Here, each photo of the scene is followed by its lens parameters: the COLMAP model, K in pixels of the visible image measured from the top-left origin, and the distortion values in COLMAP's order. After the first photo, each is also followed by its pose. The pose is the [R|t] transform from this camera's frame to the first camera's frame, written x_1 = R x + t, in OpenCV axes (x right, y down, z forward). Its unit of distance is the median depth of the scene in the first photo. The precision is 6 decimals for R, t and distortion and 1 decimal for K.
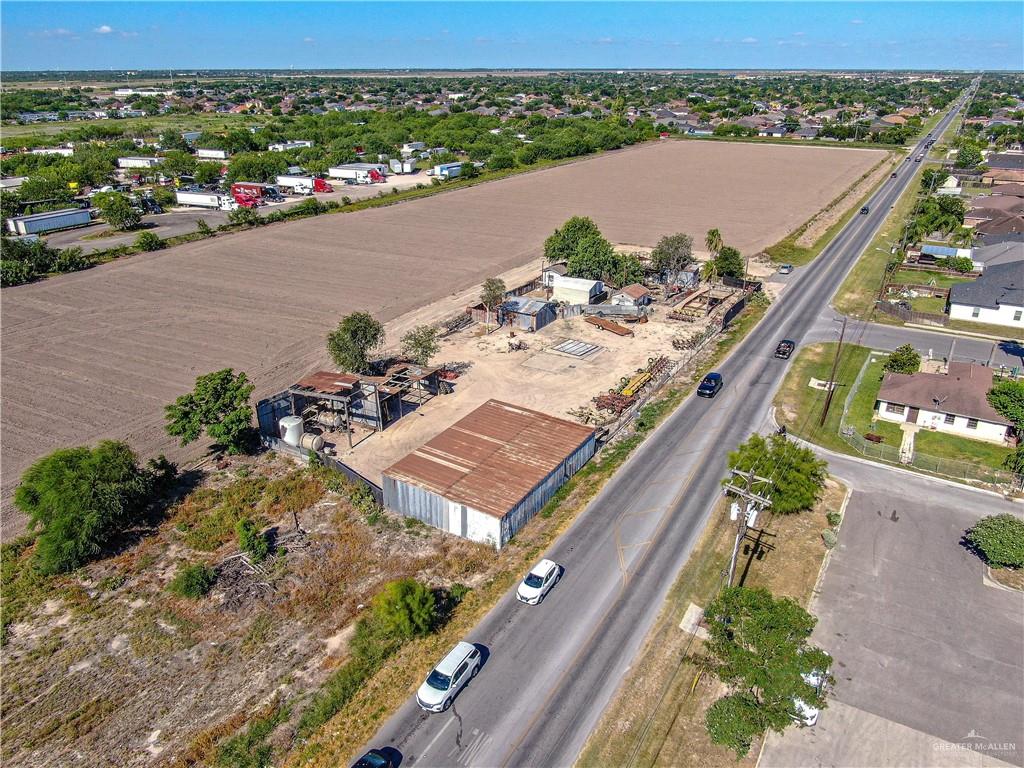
lens RADIAL K [[733.8, 0, 512.0], [0, 733.8, 384.0], [0, 0, 1]] dist [-0.006230, -0.003978]
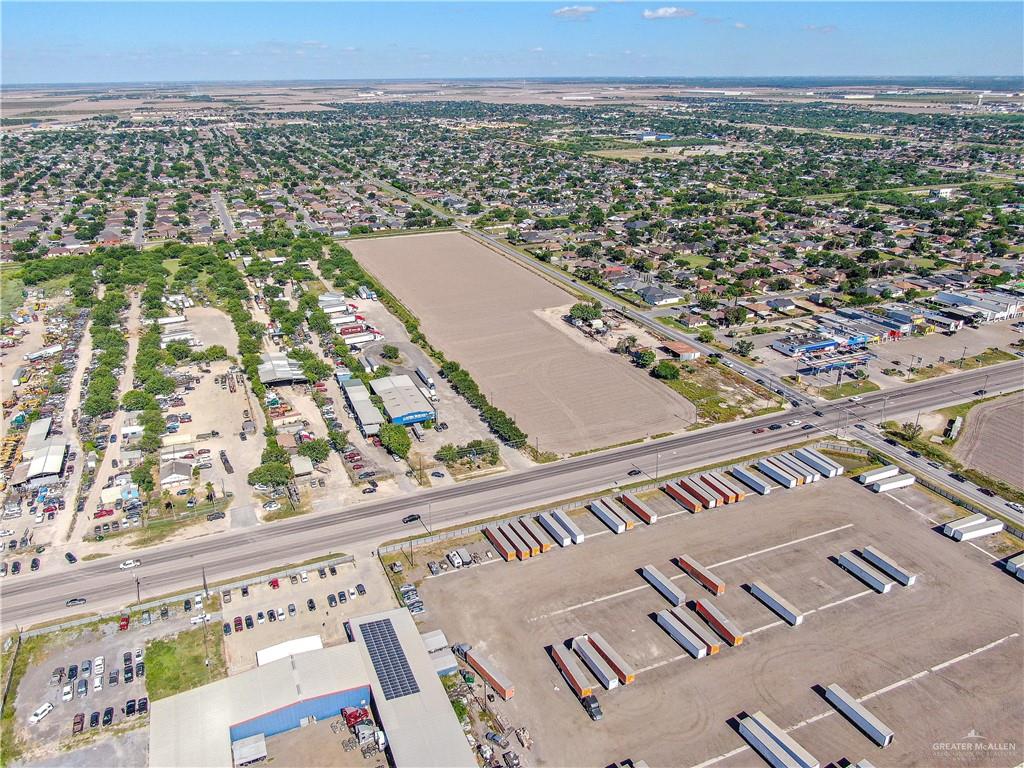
lens RADIAL K [[733.8, 0, 512.0], [0, 733.8, 384.0], [0, 0, 1]] dist [-0.006230, -0.003978]
pose [[0.590563, -0.313399, 0.743650, -3.030322], [0.320492, 0.936806, 0.140286, -0.509126], [-0.740621, 0.155486, 0.653685, -1.014415]]
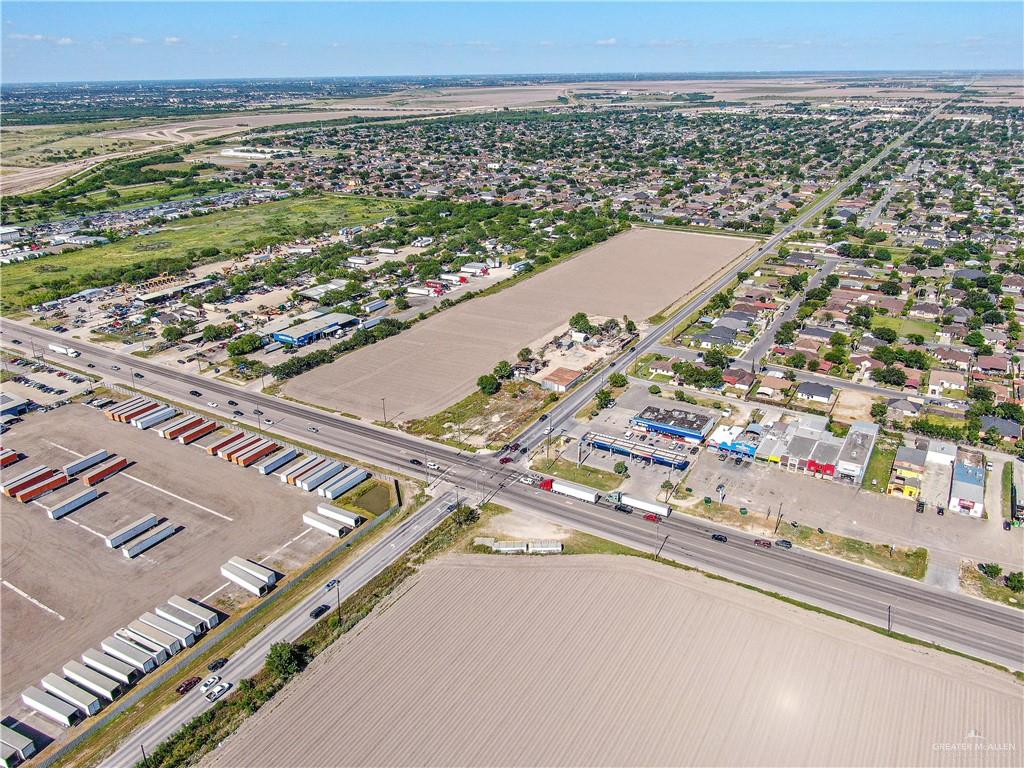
lens RADIAL K [[733.8, 0, 512.0], [0, 733.8, 384.0], [0, 0, 1]] dist [-0.006230, -0.003978]
pose [[0.999891, -0.006453, -0.013266, -0.181457], [0.006429, 0.999978, -0.001796, 0.090136], [0.013278, 0.001710, 0.999910, -2.410163]]
